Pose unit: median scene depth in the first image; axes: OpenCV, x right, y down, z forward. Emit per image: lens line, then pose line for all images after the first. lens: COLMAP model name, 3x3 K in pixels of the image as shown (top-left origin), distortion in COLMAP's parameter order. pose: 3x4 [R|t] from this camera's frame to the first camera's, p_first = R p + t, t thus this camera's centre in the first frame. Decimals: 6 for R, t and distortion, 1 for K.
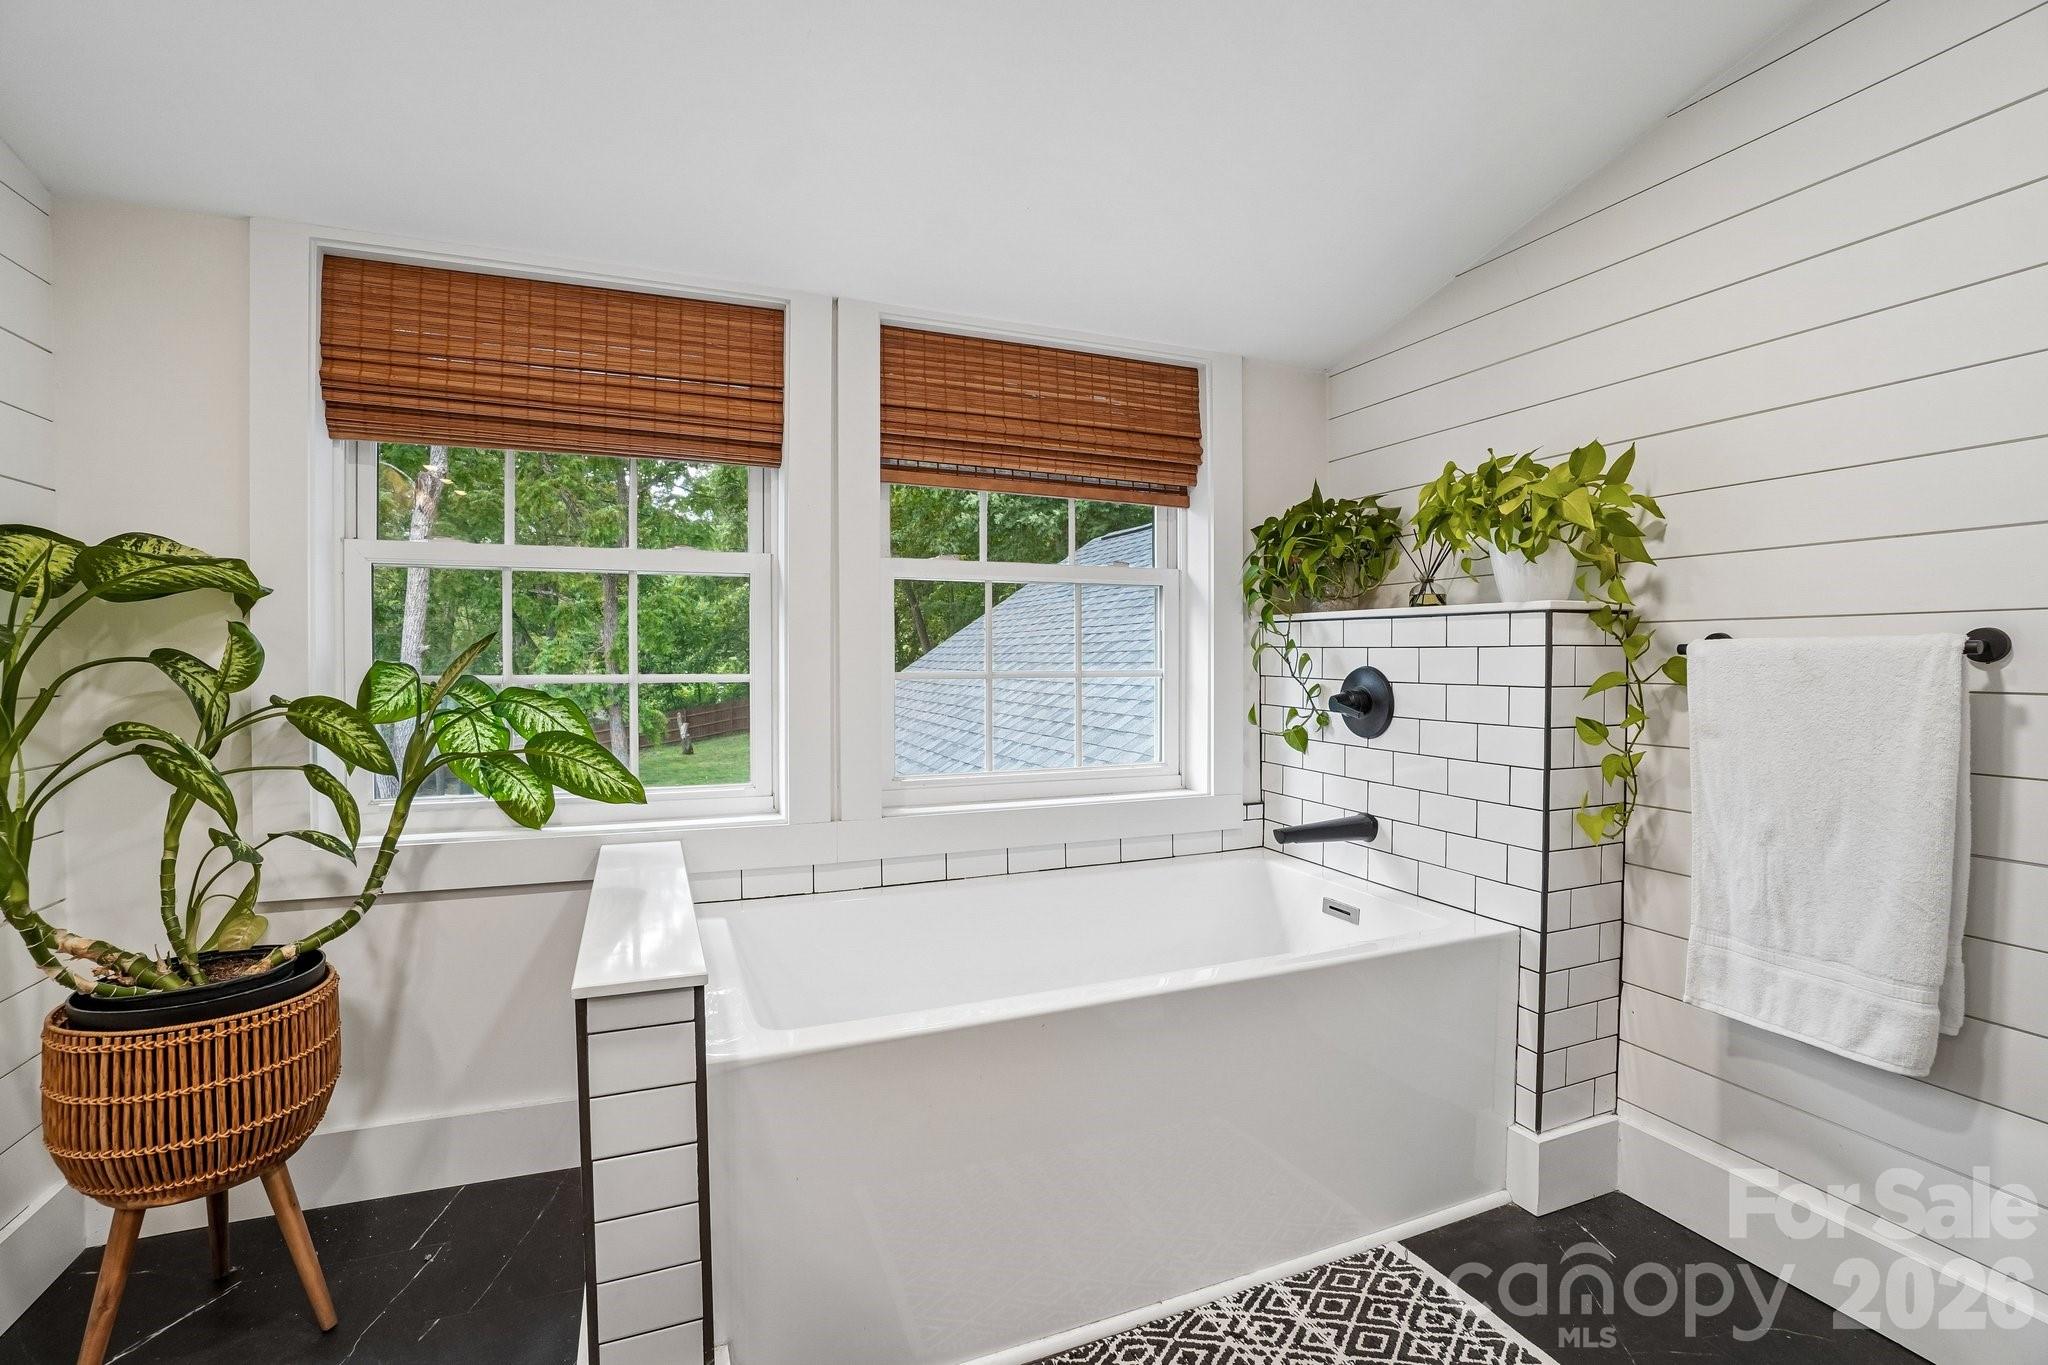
lens RADIAL K [[916.6, 0, 1021.2], [0, 916.6, 668.9], [0, 0, 1]] dist [-0.039460, 0.003380]
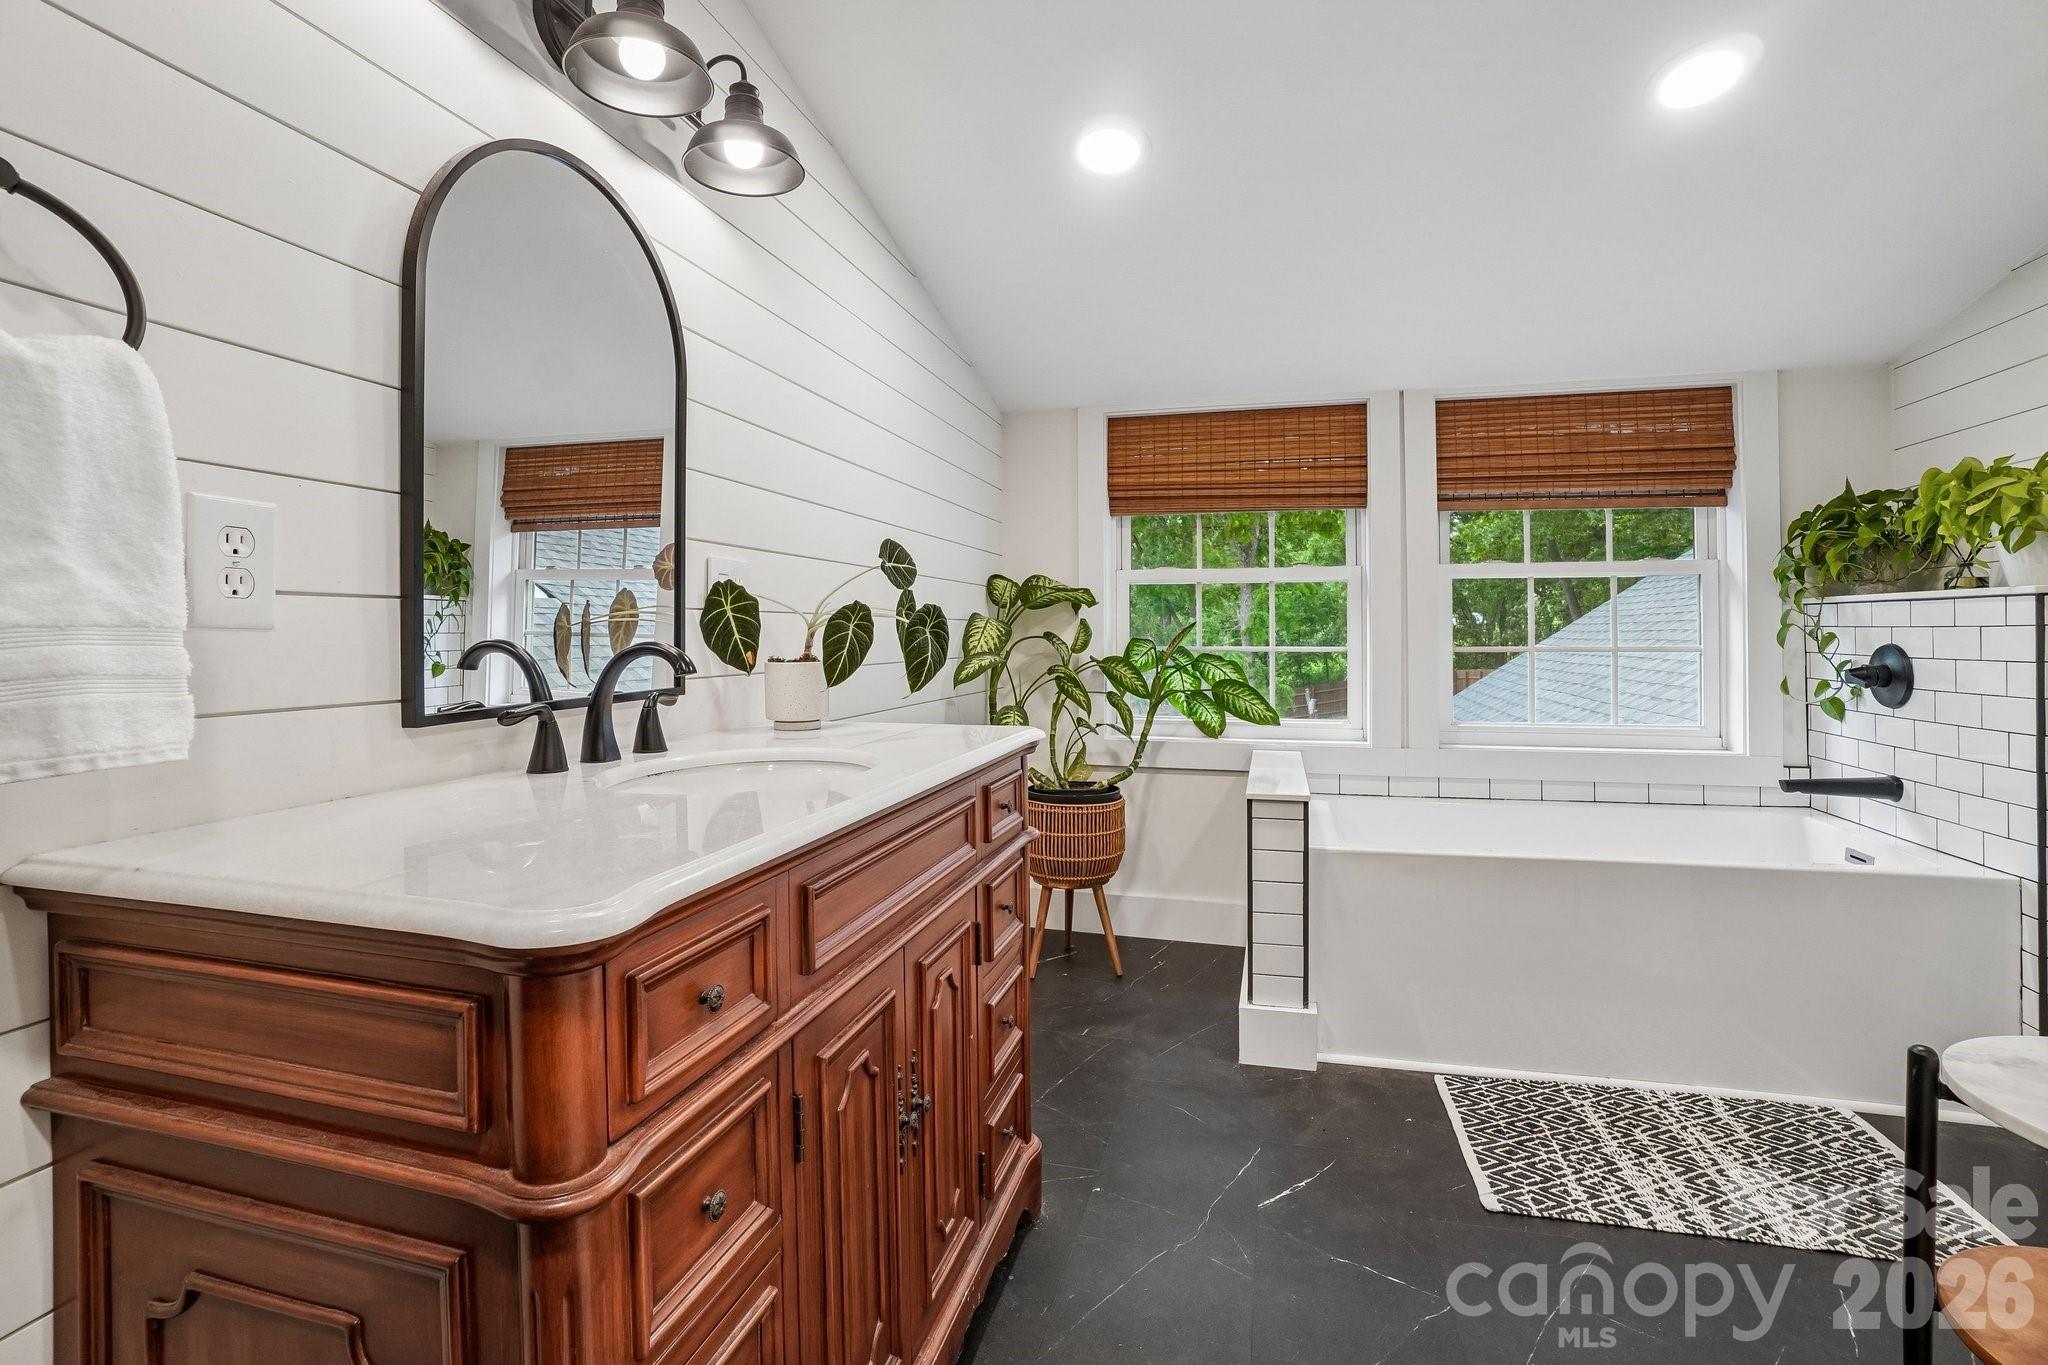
lens RADIAL K [[916.6, 0, 1021.4], [0, 916.6, 631.9], [0, 0, 1]] dist [-0.039460, 0.003380]
pose [[0.788400, -0.003111, -0.615154, 0.213463], [-0.006460, 0.999890, -0.013336, 0.004207], [0.615128, 0.014488, 0.788294, -0.532942]]
